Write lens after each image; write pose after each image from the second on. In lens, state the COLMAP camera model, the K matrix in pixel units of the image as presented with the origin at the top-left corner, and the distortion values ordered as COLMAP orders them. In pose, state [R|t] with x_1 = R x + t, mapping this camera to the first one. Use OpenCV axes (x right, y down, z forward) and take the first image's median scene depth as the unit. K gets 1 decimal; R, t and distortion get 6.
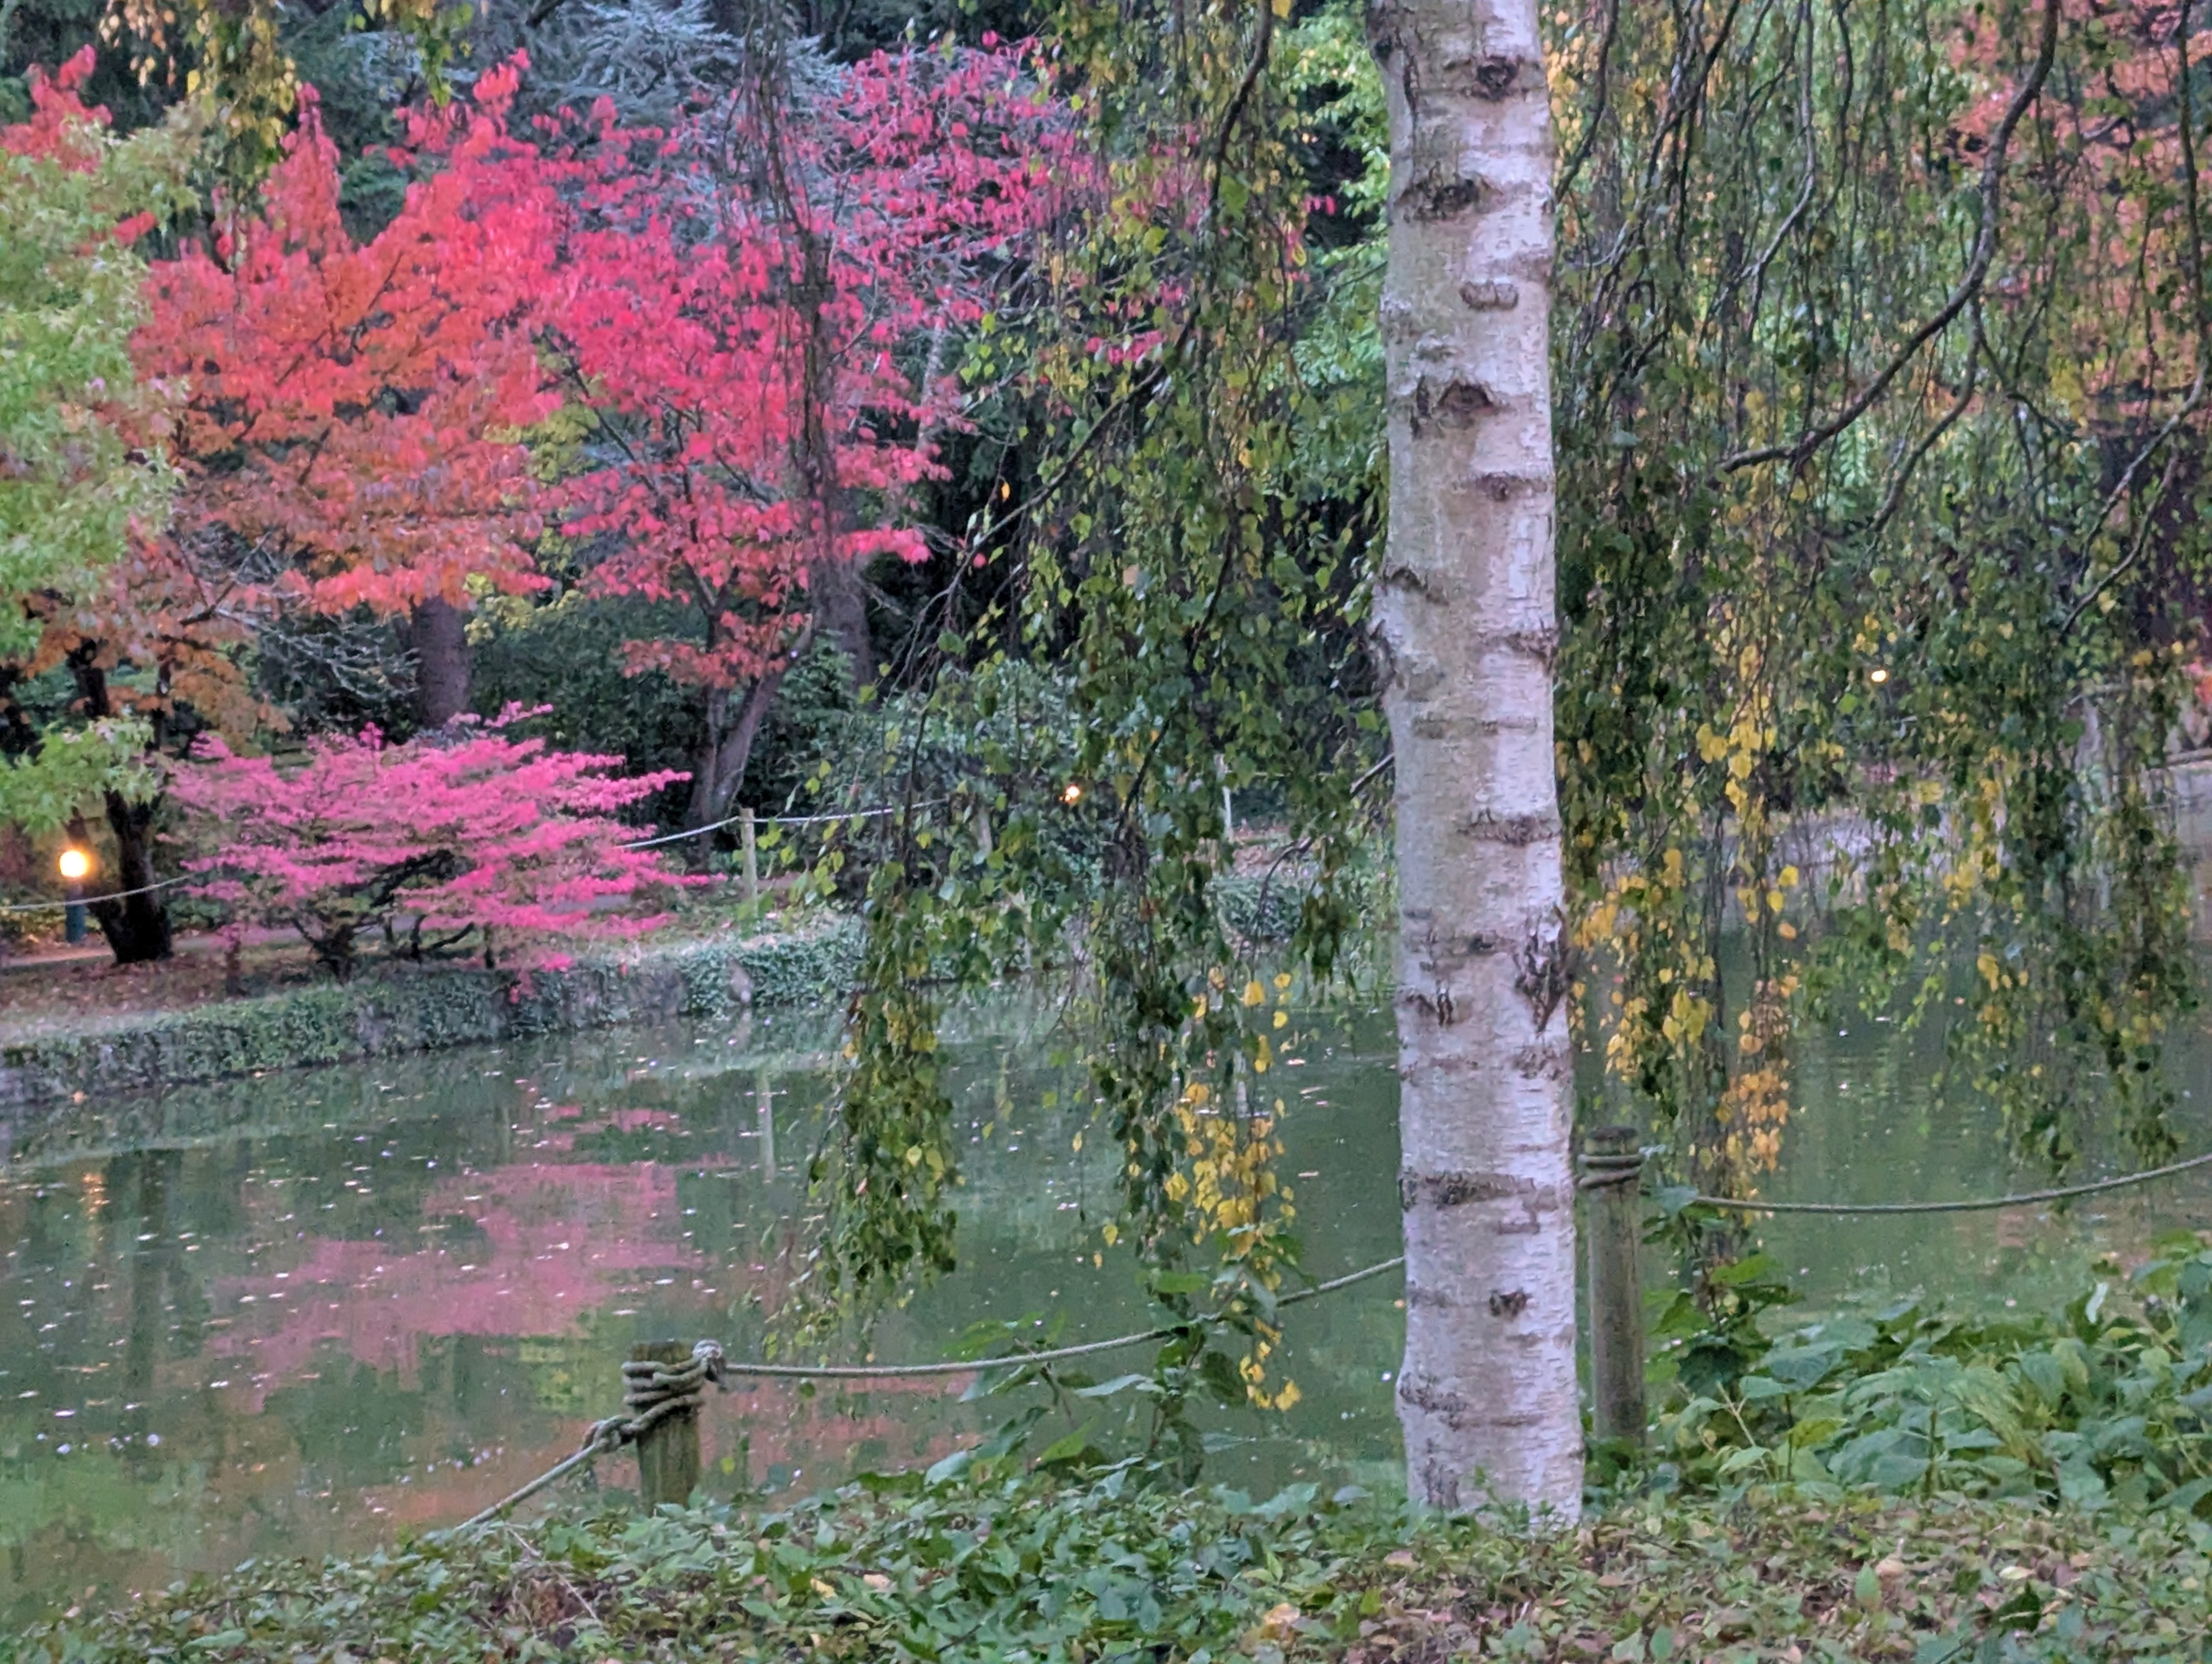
lens RADIAL K [[3670.6, 0, 1062.4], [0, 3670.6, 827.3], [0, 0, 1]] dist [0.176160, -0.635894]
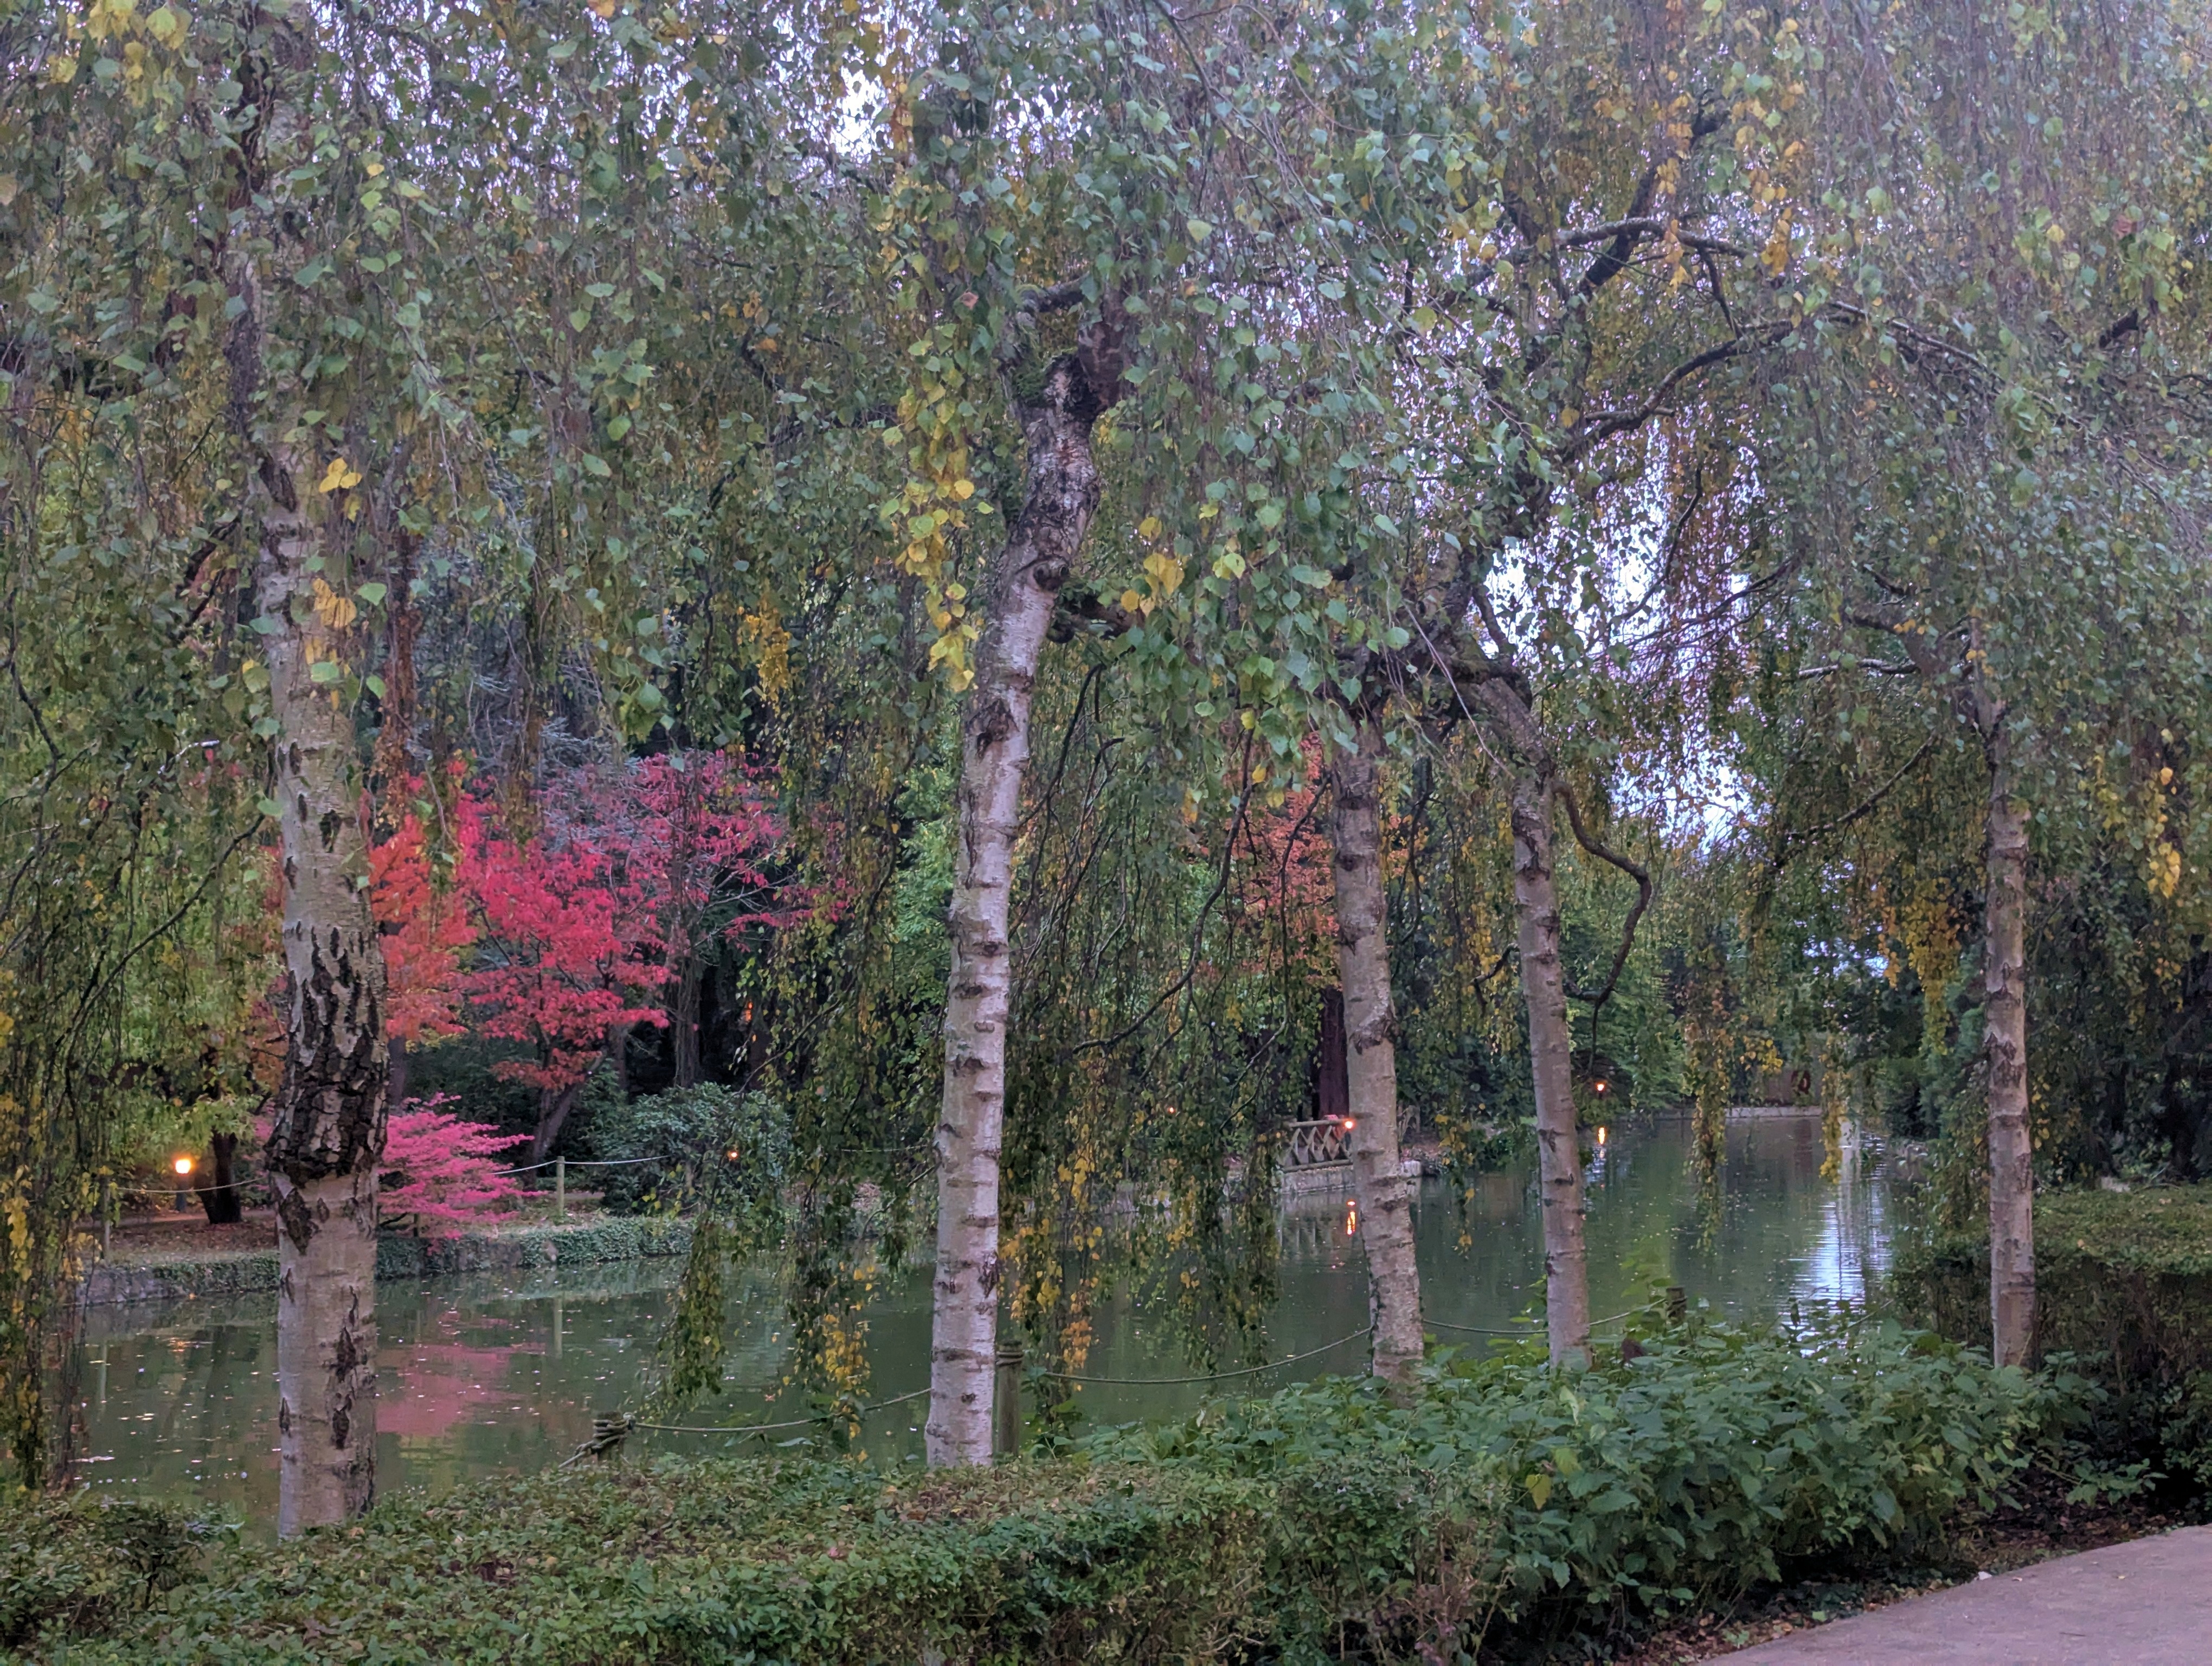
lens RADIAL K [[3670.7, 0, 1062.4], [0, 3670.7, 828.3], [0, 0, 1]] dist [0.176160, -0.635894]
pose [[0.986272, 0.068435, 0.150277, -0.167804], [-0.057918, 0.995628, -0.073283, -0.063509], [-0.154636, 0.063573, 0.985924, -1.161664]]
